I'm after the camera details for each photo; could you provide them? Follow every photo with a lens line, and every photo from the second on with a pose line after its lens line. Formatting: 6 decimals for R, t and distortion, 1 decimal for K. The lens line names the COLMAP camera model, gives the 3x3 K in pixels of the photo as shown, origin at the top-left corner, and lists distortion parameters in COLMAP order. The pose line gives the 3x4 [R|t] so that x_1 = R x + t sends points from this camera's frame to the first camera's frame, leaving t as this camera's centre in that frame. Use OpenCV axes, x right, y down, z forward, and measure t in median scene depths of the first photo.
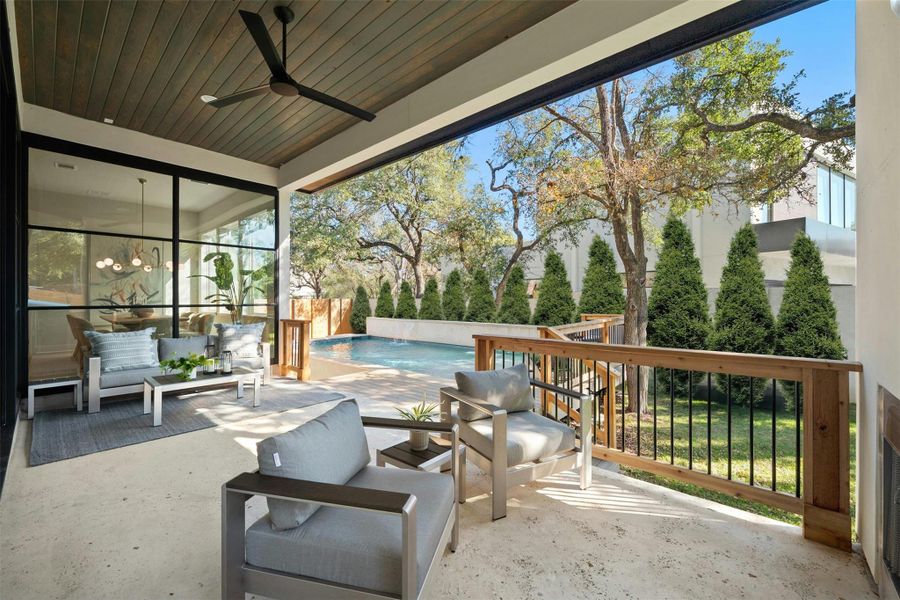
lens RADIAL K [[361.2, 0, 445.7], [0, 361.2, 298.9], [0, 0, 1]] dist [0.001202, -0.000432]
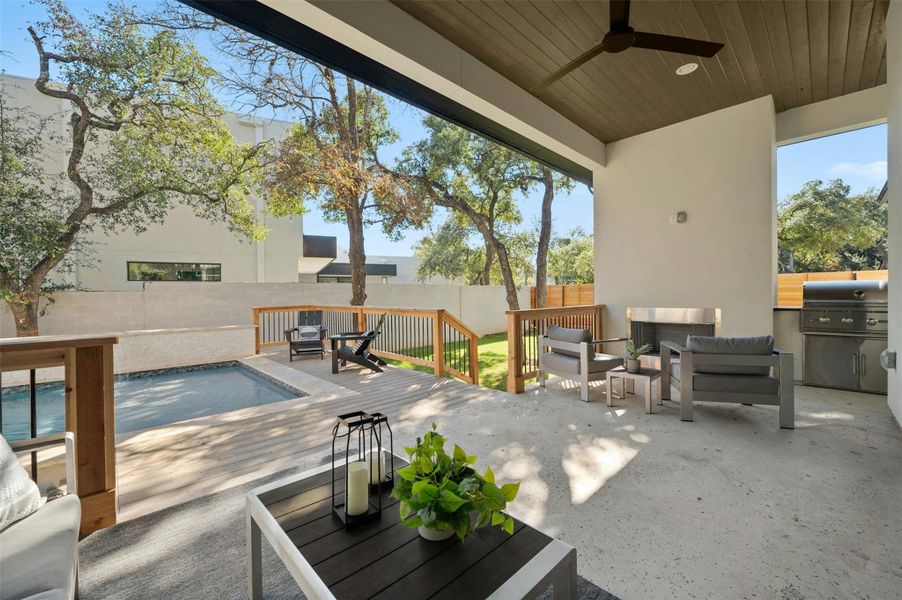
lens RADIAL K [[362.0, 0, 448.5], [0, 362.0, 294.7], [0, 0, 1]] dist [0.001202, -0.000432]
pose [[0.092340, 0.000104, 0.995728, -0.332770], [0.011910, 0.999928, -0.001209, 0.012625], [-0.995656, 0.011971, 0.092332, 0.322309]]
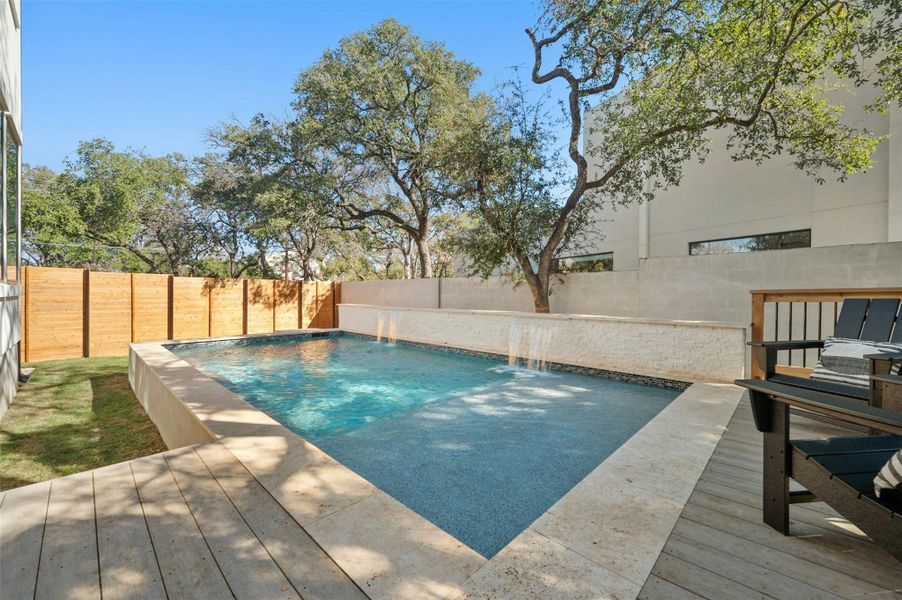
lens RADIAL K [[362.0, 0, 448.9], [0, 362.0, 294.3], [0, 0, 1]] dist [0.001202, -0.000432]
pose [[0.999300, 0.007842, -0.036572, 0.013489], [-0.007731, 0.999965, 0.003170, 0.035156], [0.036596, -0.002885, 0.999326, 0.389894]]
